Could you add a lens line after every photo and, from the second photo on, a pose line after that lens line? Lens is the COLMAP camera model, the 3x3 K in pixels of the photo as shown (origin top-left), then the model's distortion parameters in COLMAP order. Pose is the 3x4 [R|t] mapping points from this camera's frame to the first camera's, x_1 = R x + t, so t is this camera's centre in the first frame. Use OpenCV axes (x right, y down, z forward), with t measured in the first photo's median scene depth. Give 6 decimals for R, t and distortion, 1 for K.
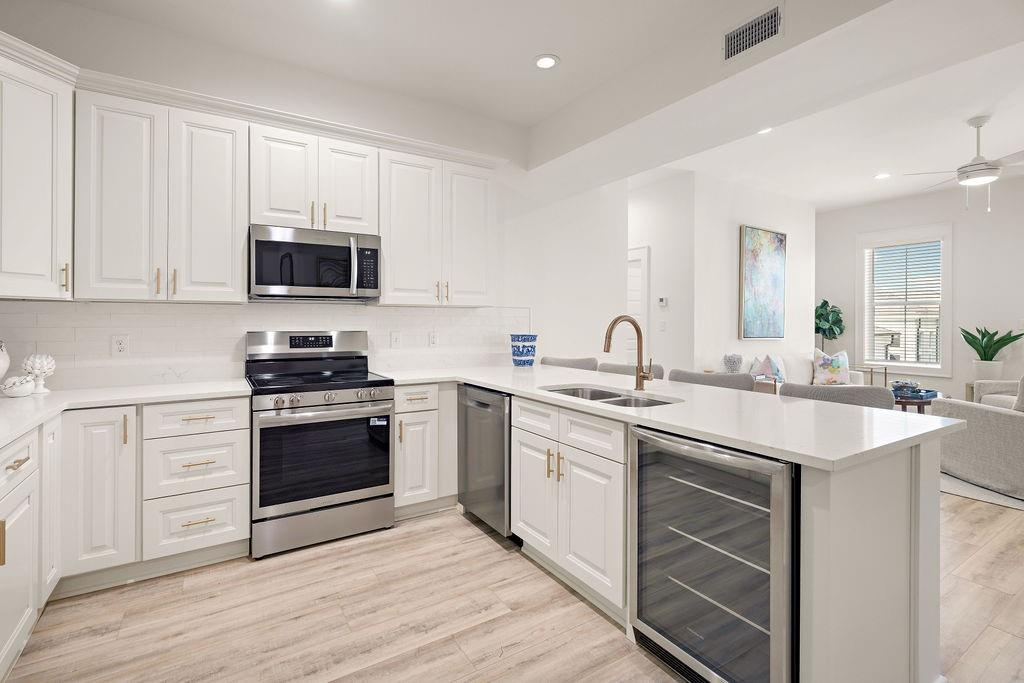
lens RADIAL K [[472.1, 0, 511.8], [0, 472.1, 320.0], [0, 0, 1]] dist [-0.001756, -0.000137]
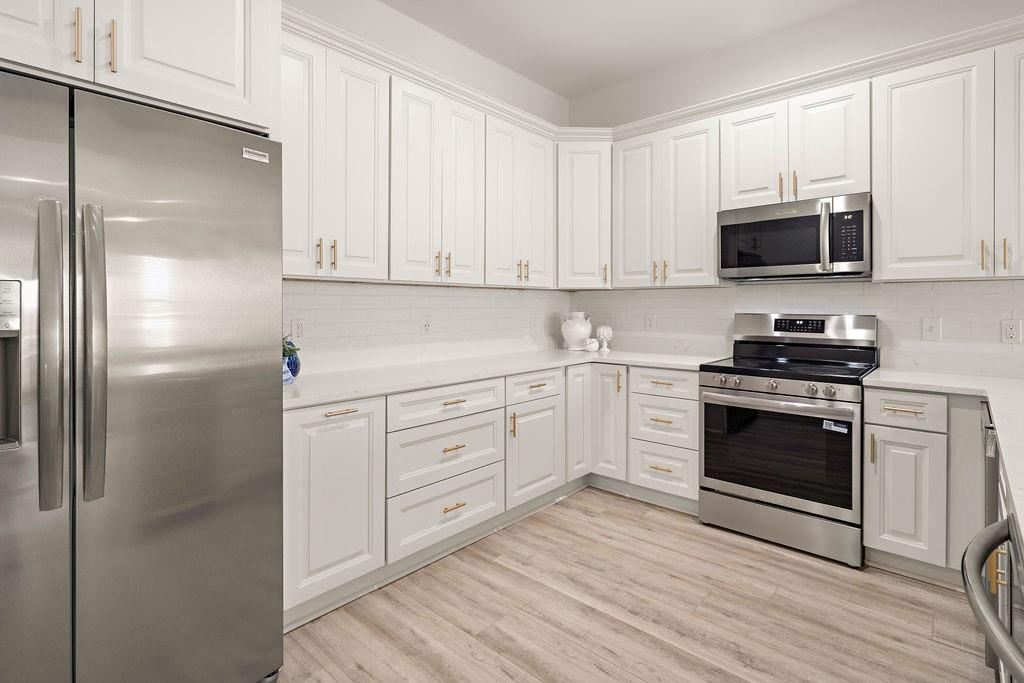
lens RADIAL K [[499.7, 0, 512.9], [0, 499.7, 306.9], [0, 0, 1]] dist [-0.000522, -0.000060]
pose [[0.268369, 0.001447, -0.963315, 0.437821], [0.002416, 0.999995, 0.002175, 0.008185], [0.963313, -0.002911, 0.268364, 0.271662]]
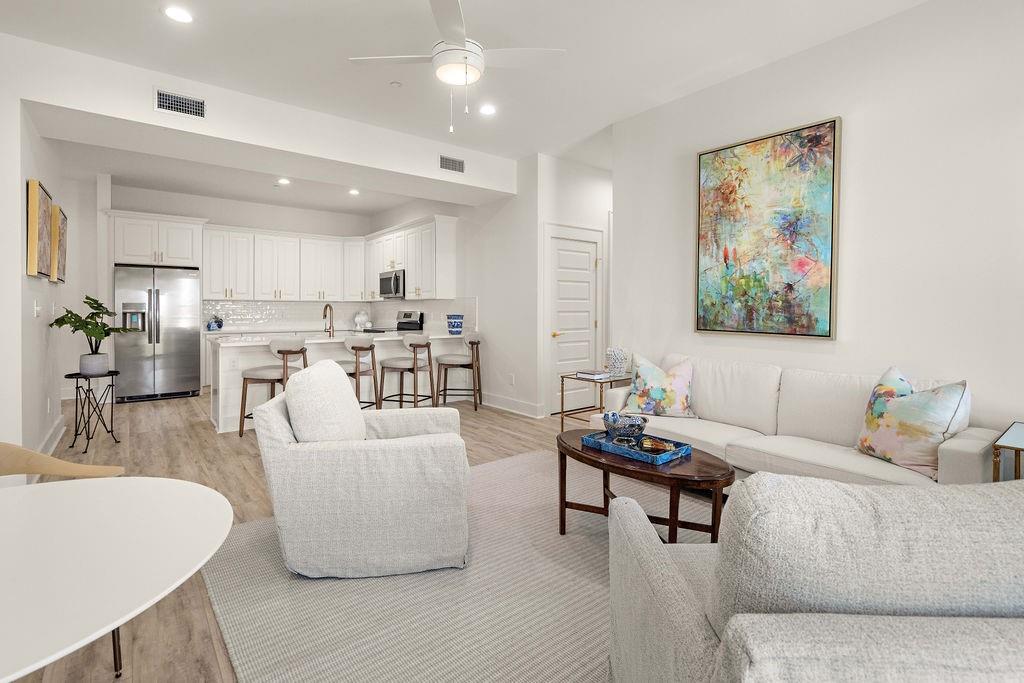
lens RADIAL K [[472.1, 0, 511.8], [0, 472.1, 320.0], [0, 0, 1]] dist [-0.001756, -0.000137]
pose [[0.127414, 0.018958, -0.991668, 1.536681], [0.001082, 0.999814, 0.019253, 0.016763], [0.991849, -0.003526, 0.127370, 0.929422]]
